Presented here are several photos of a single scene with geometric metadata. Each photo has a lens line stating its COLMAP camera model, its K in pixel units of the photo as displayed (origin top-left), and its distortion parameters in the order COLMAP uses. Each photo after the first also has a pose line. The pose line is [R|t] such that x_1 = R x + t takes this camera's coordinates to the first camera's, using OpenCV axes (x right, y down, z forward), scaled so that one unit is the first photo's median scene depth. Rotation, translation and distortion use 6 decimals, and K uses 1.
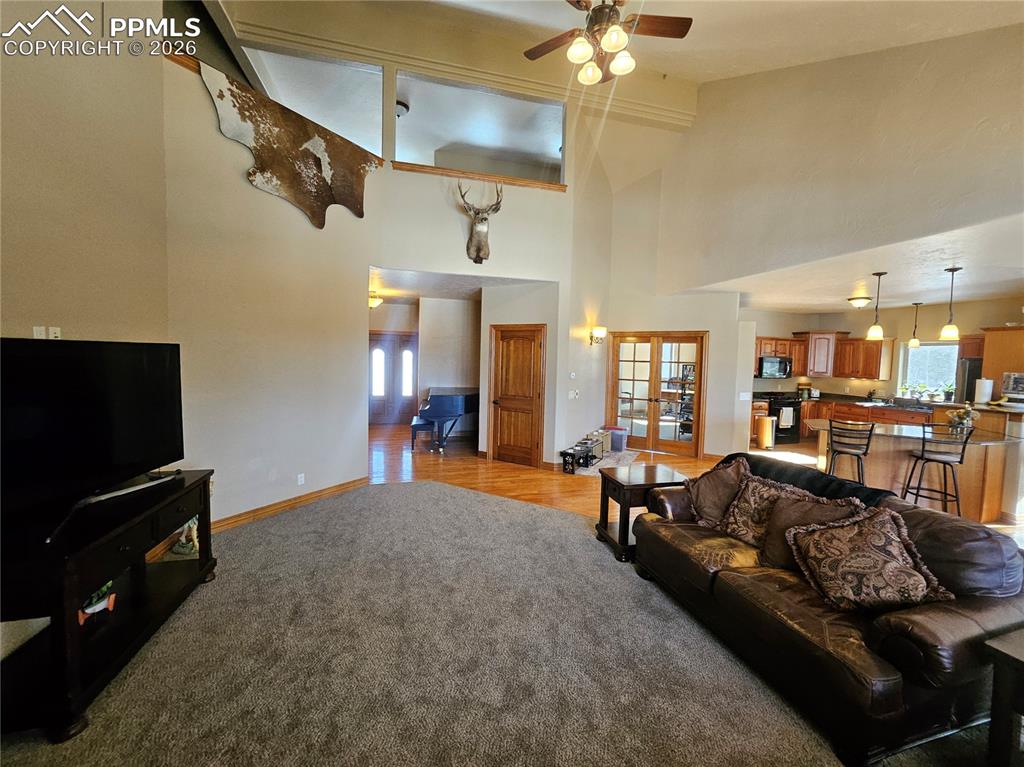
lens RADIAL K [[405.8, 0, 522.6], [0, 405.8, 377.8], [0, 0, 1]] dist [-0.000595, 0.000272]
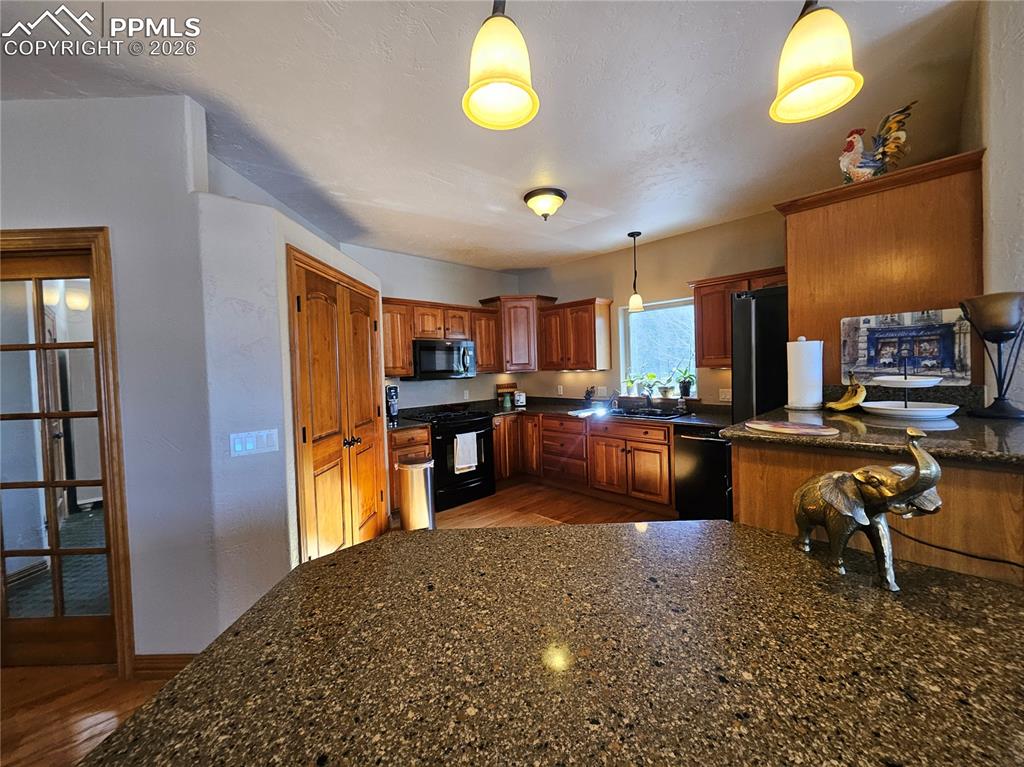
lens RADIAL K [[405.8, 0, 522.1], [0, 405.8, 377.2], [0, 0, 1]] dist [-0.000595, 0.000272]
pose [[0.868575, -0.067318, 0.490964, 0.475141], [0.082213, 0.996576, -0.008800, 0.011923], [-0.488691, 0.048007, 0.871135, 0.517611]]
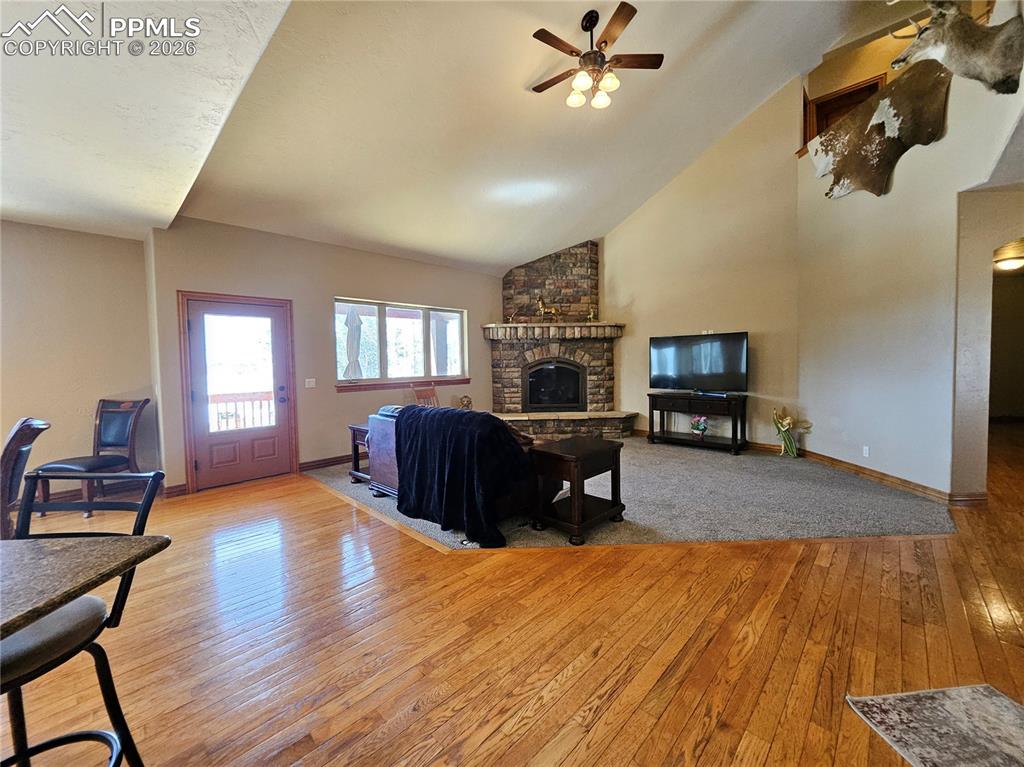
lens RADIAL K [[405.8, 0, 511.5], [0, 405.8, 378.7], [0, 0, 1]] dist [-0.000595, 0.000272]
pose [[-0.859240, 0.011072, -0.511452, 0.405476], [-0.034294, 0.996270, 0.079180, 0.008815], [0.510422, 0.085574, -0.855656, 0.772444]]
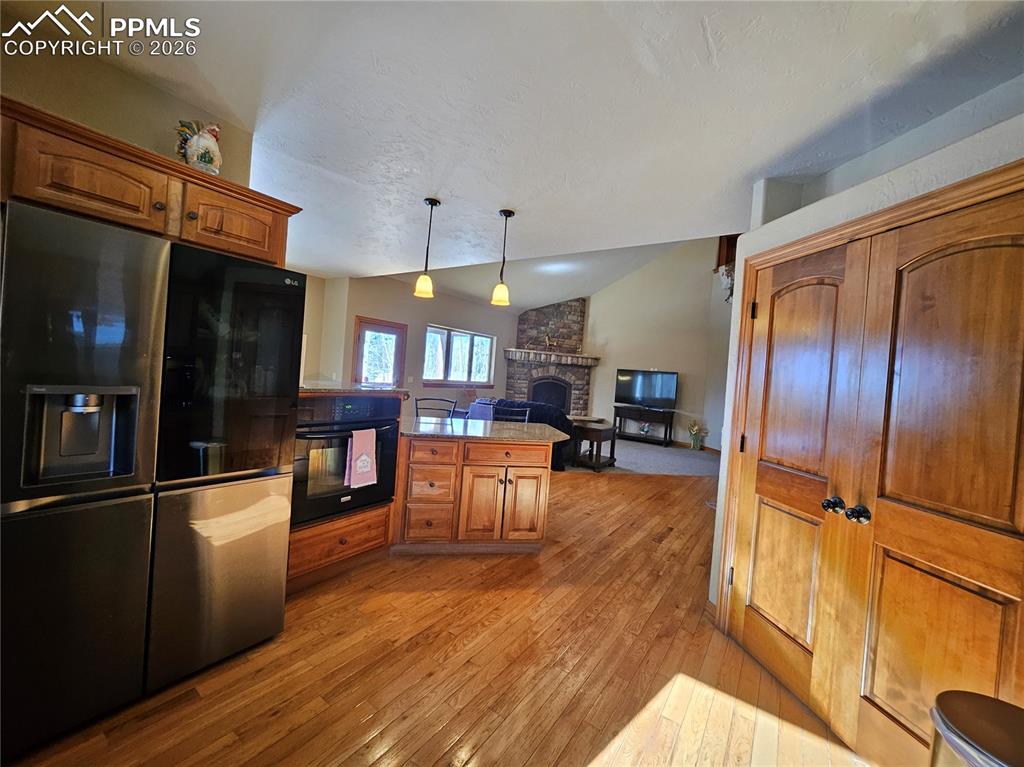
lens RADIAL K [[405.8, 0, 511.6], [0, 405.8, 380.2], [0, 0, 1]] dist [-0.000595, 0.000272]
pose [[-0.764384, -0.074611, -0.640430, 0.795085], [-0.134796, 0.989825, 0.045570, 0.002058], [0.630514, 0.121160, -0.766663, 0.962631]]
